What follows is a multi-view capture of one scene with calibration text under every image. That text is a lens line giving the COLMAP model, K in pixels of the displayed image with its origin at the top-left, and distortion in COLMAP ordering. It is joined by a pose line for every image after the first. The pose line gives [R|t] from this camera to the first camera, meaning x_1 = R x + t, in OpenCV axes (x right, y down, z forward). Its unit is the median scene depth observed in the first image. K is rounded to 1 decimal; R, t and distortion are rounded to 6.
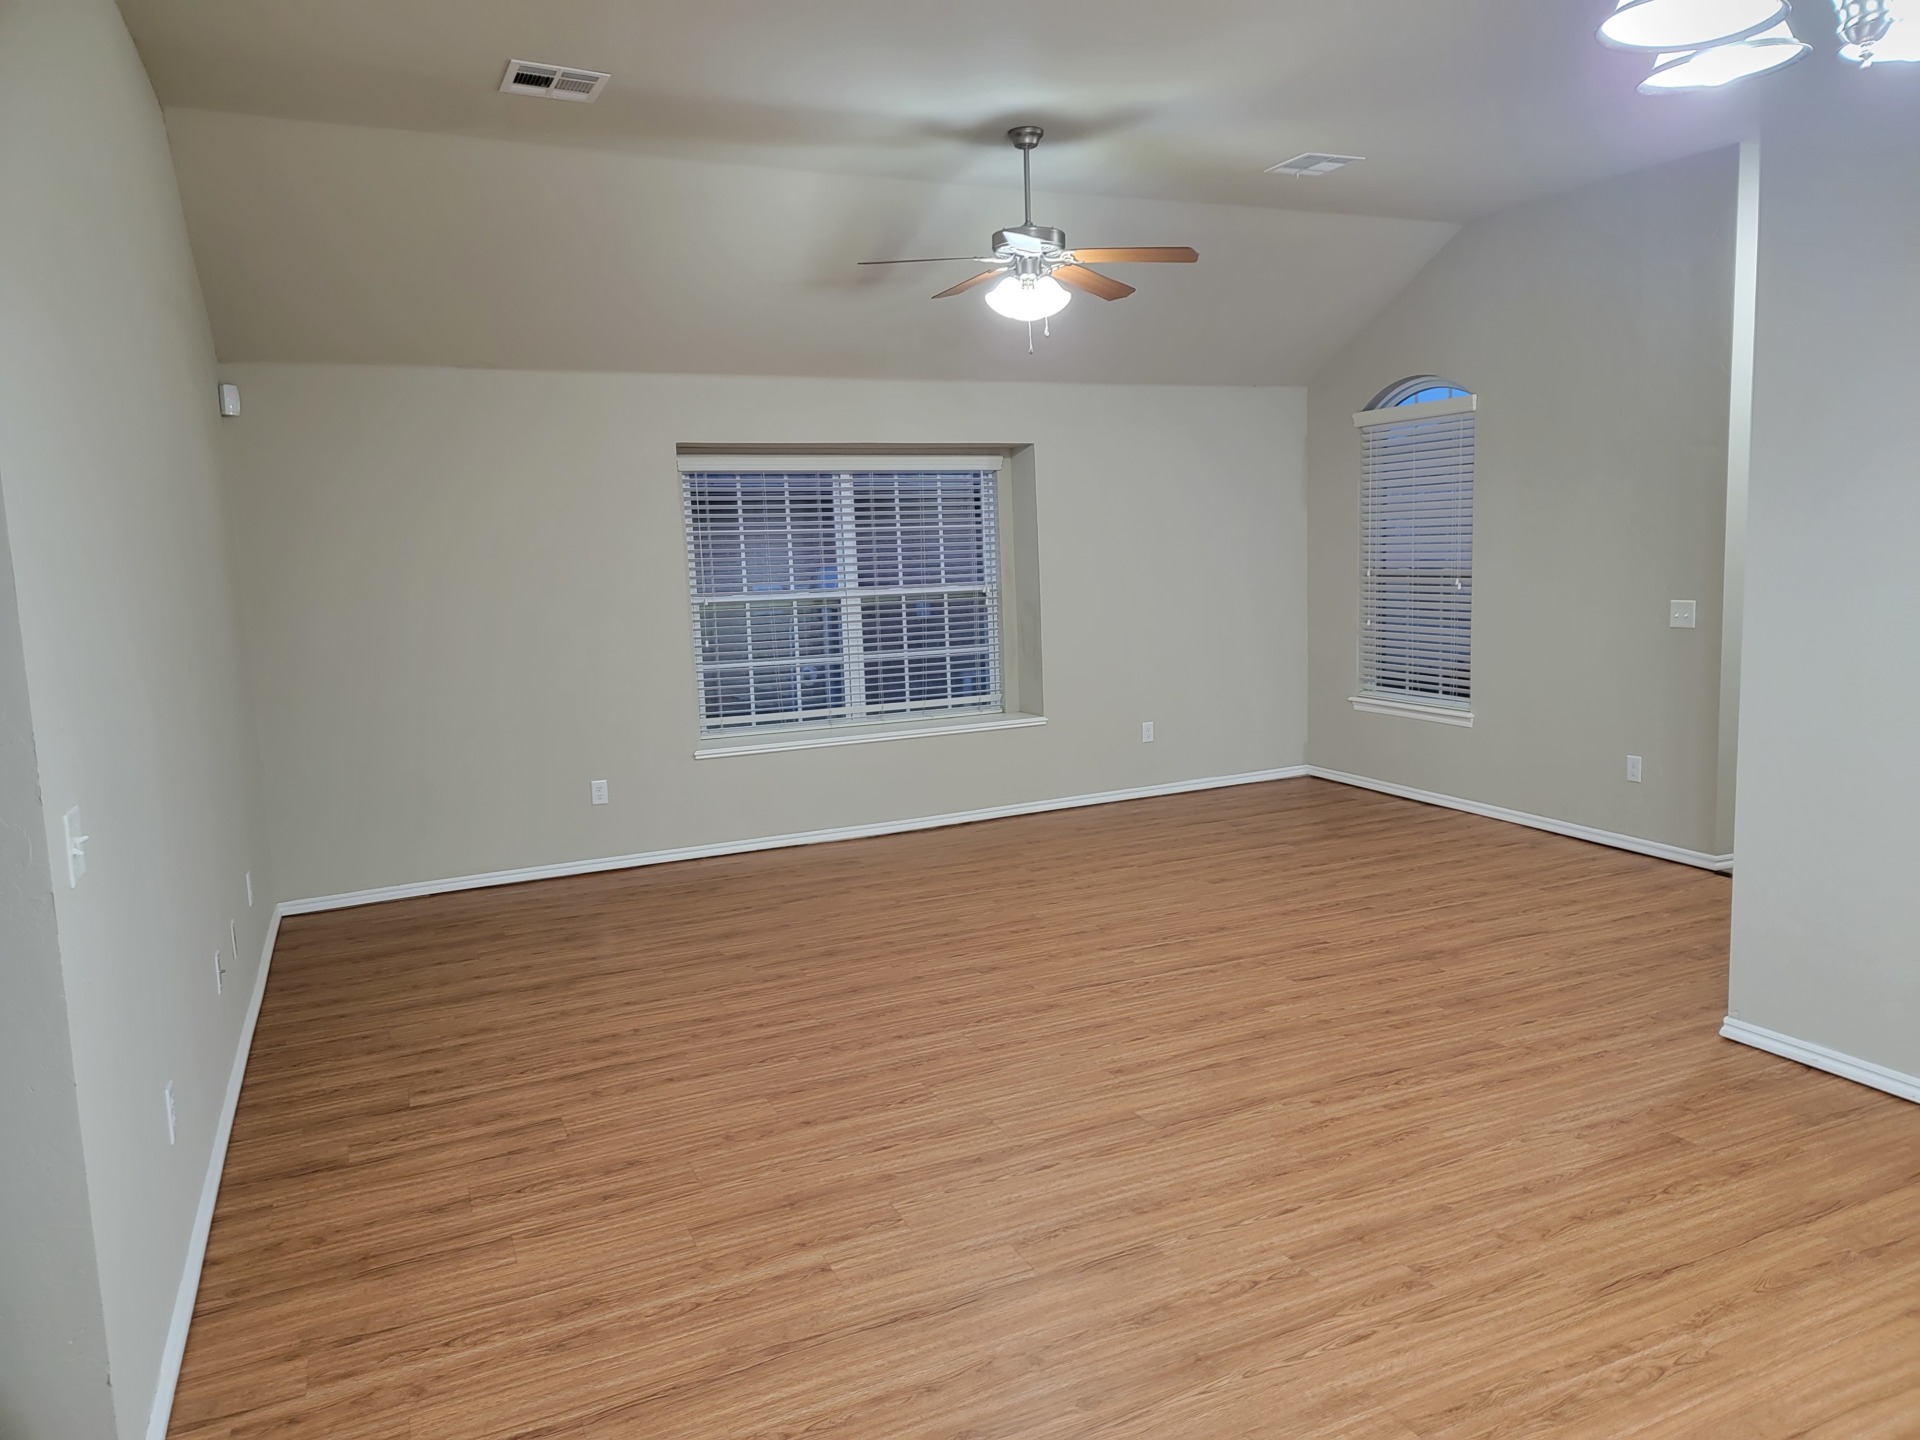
lens RADIAL K [[1334.6, 0, 1023.4], [0, 1334.6, 715.5], [0, 0, 1]] dist [0.124828, -0.117443]
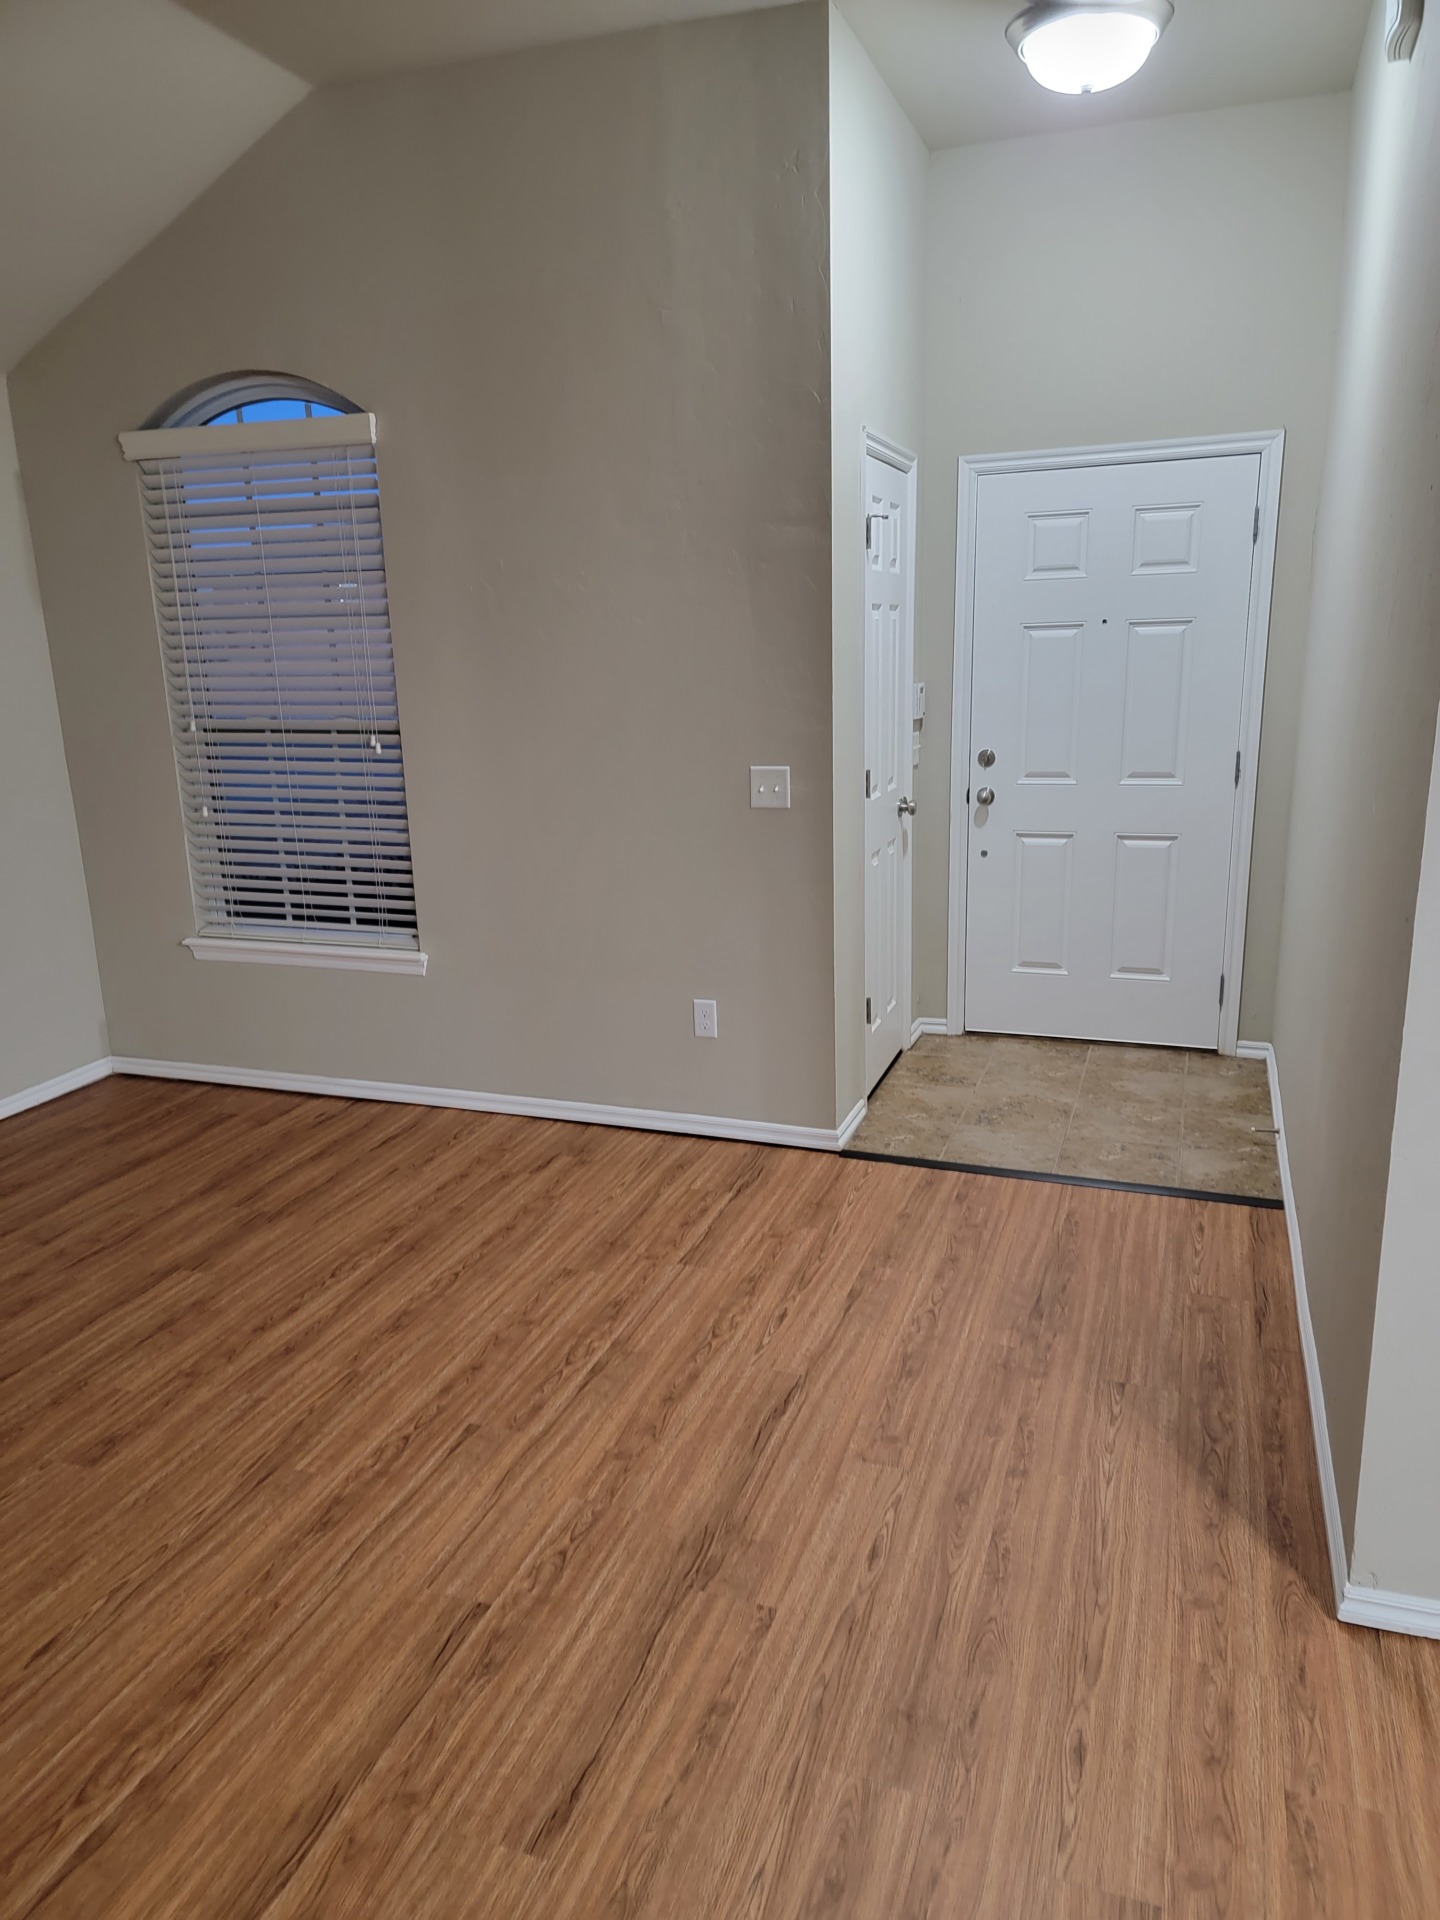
lens RADIAL K [[1334.6, 0, 720.0], [0, 1334.6, 960.0], [0, 0, 1]] dist [0.124828, -0.117443]
pose [[0.720755, -0.152002, 0.676319, 0.012805], [0.094778, 0.988109, 0.121071, -0.077724], [-0.686680, -0.023163, 0.726591, 0.583987]]
